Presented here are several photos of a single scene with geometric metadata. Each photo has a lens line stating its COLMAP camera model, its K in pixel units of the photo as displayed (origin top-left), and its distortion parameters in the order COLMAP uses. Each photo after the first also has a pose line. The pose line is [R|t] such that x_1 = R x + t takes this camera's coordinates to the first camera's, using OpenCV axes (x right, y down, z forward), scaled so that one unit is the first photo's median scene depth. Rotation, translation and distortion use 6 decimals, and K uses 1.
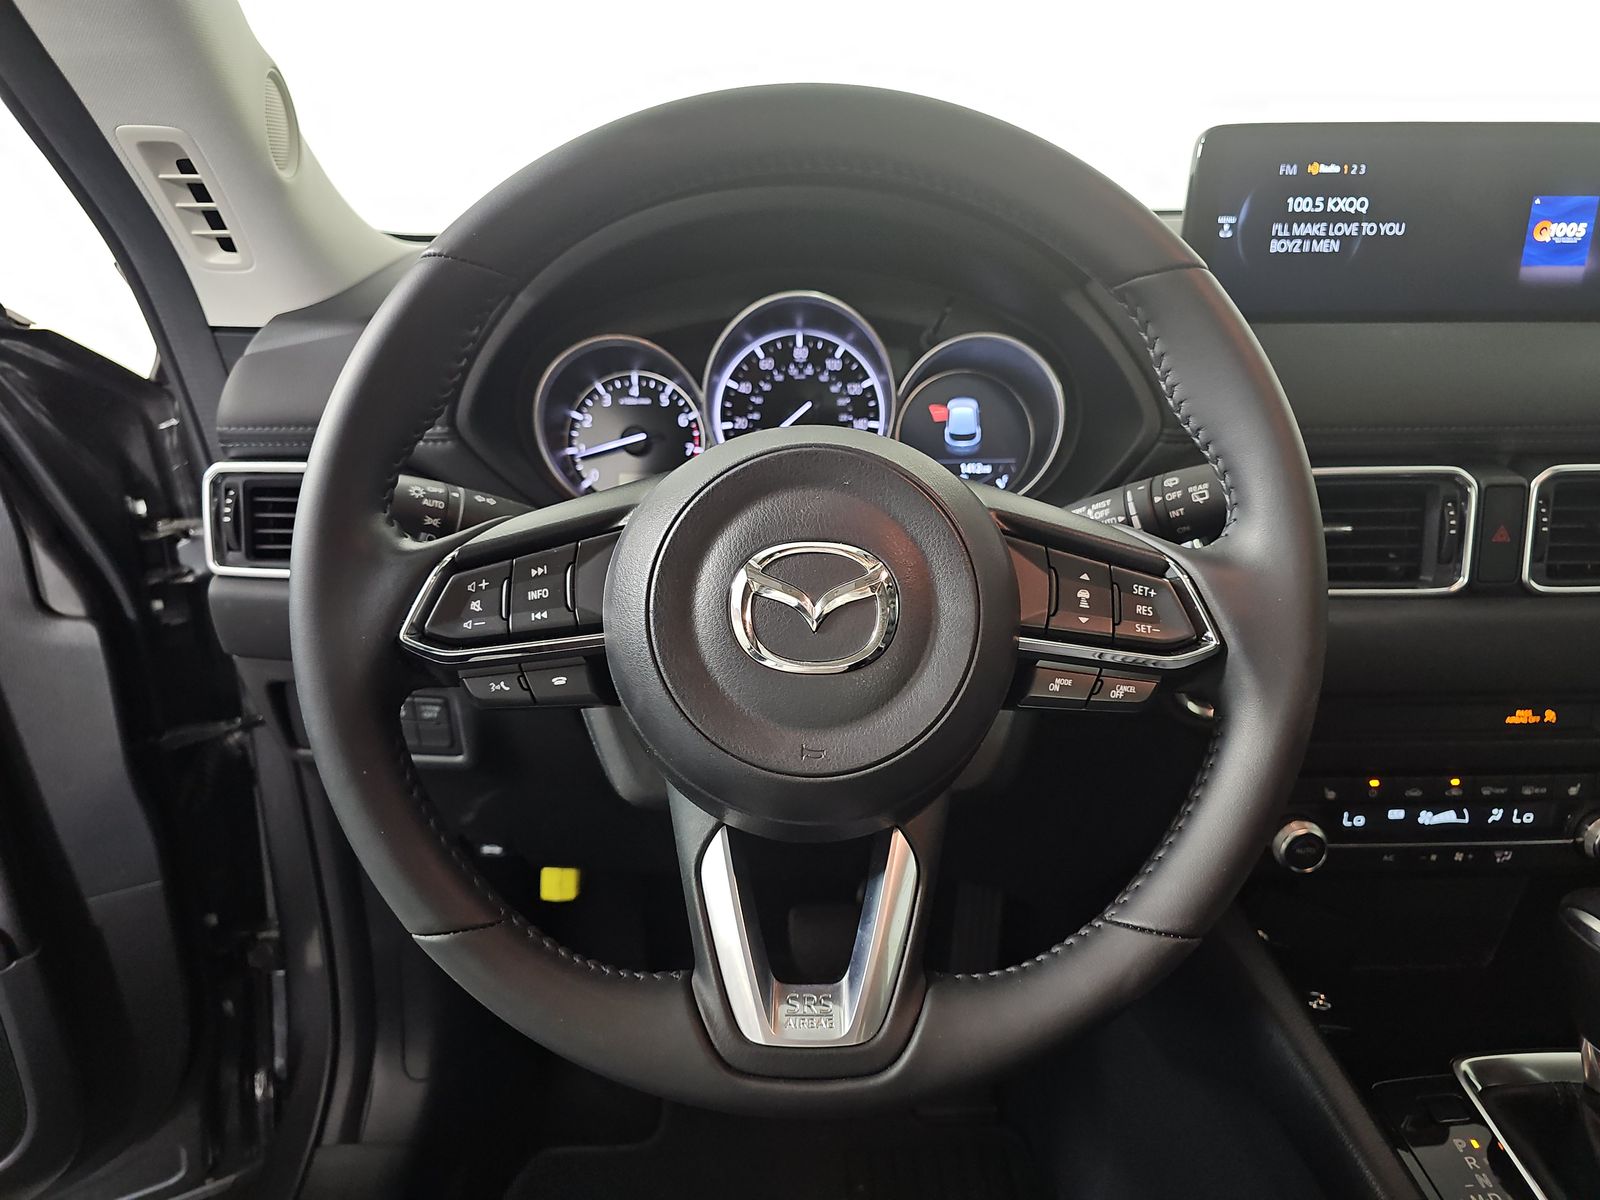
lens RADIAL K [[1078.6, 0, 794.2], [0, 1078.6, 559.6], [0, 0, 1]] dist [0.036231, -0.036375]
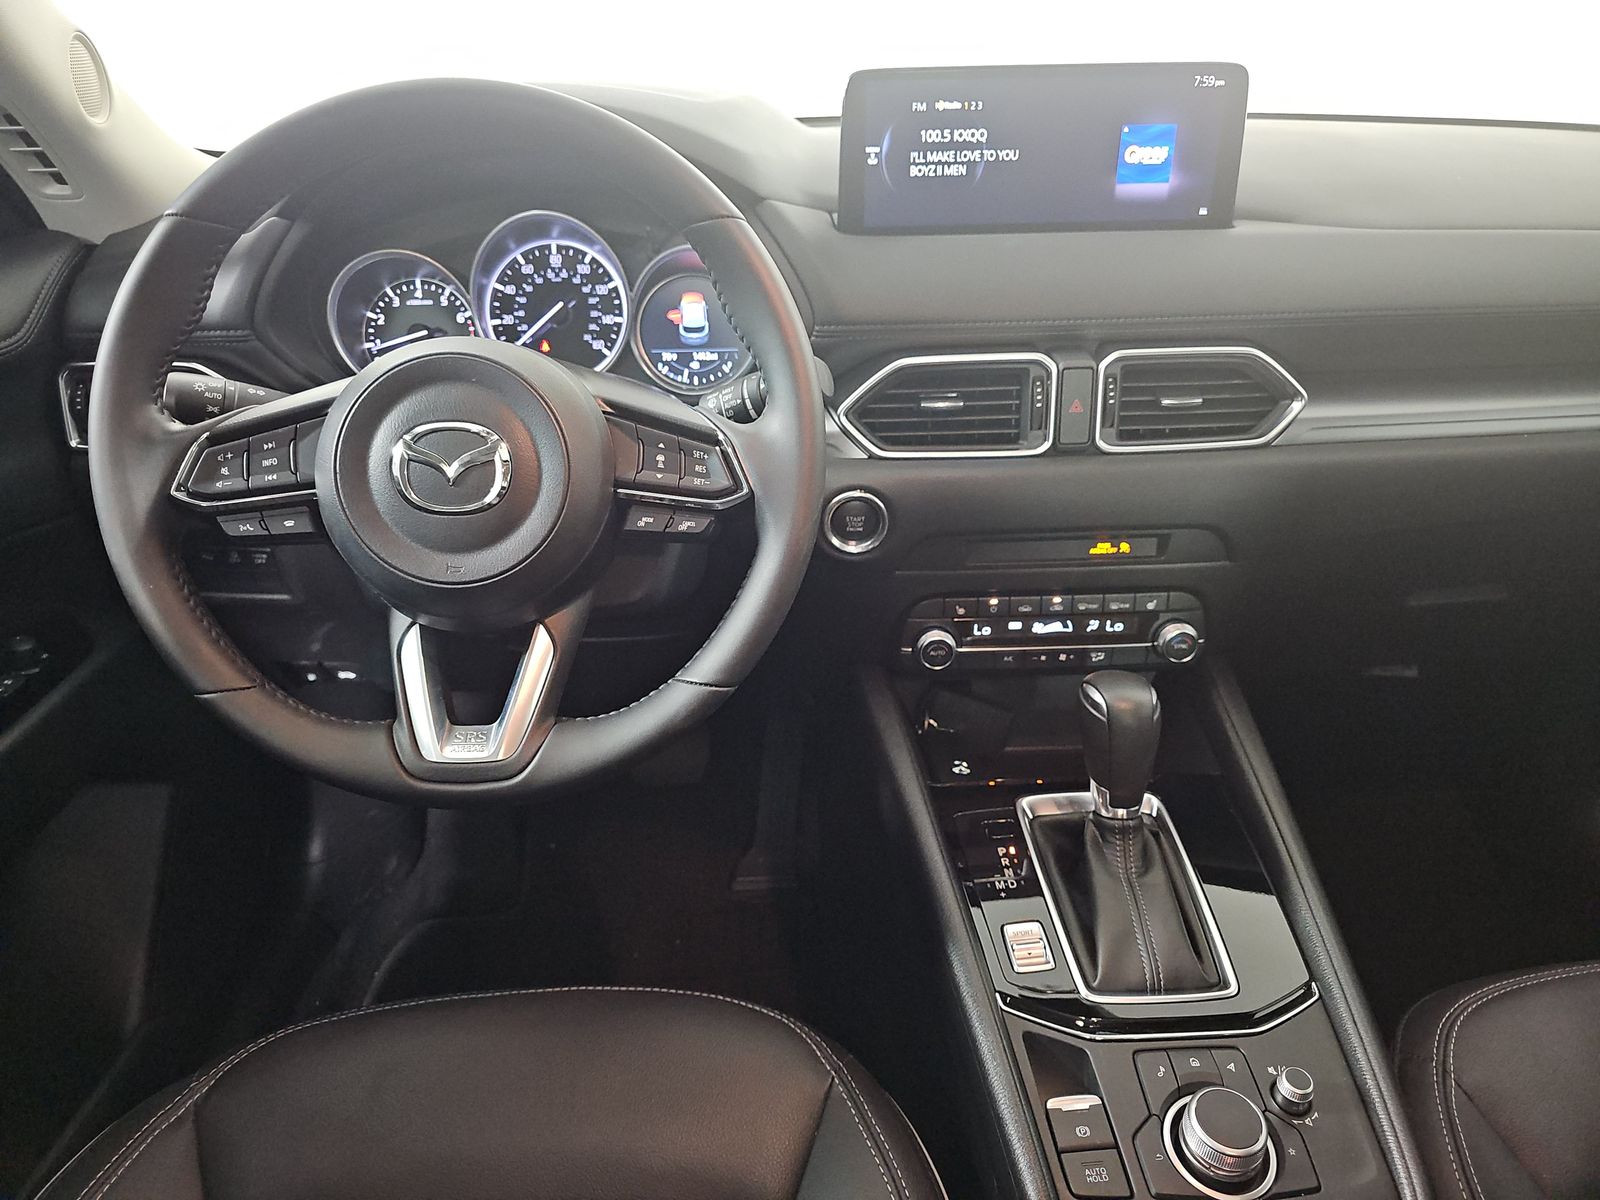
lens RADIAL K [[1078.6, 0, 761.9], [0, 1078.6, 582.2], [0, 0, 1]] dist [0.036231, -0.036375]
pose [[0.999895, -0.014167, 0.002912, 0.259500], [0.013621, 0.990095, 0.139737, -0.001302], [-0.004863, -0.139683, 0.990184, -0.277638]]
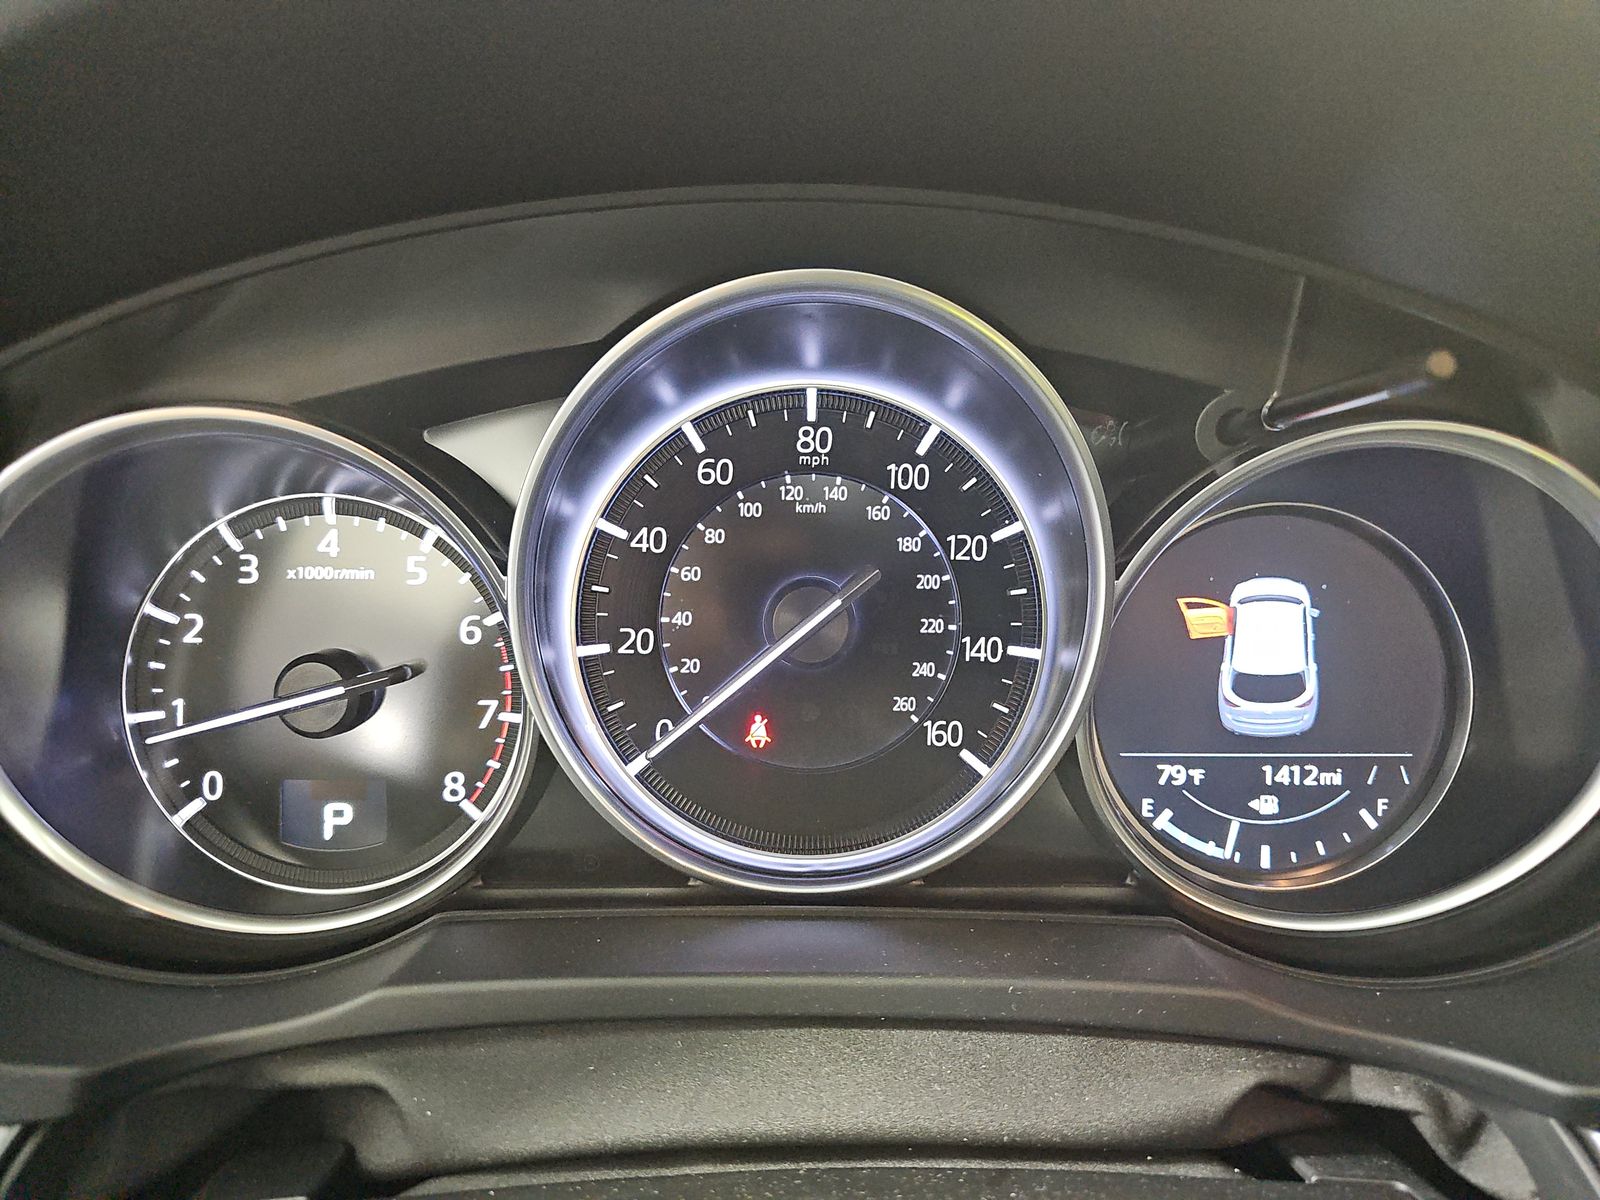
lens RADIAL K [[1078.6, 0, 793.5], [0, 1078.6, 607.2], [0, 0, 1]] dist [0.036231, -0.036375]
pose [[0.999835, 0.018148, -0.000939, 0.000758], [-0.018073, 0.998413, 0.053332, -0.179266], [0.001905, -0.053306, 0.998576, 0.748347]]
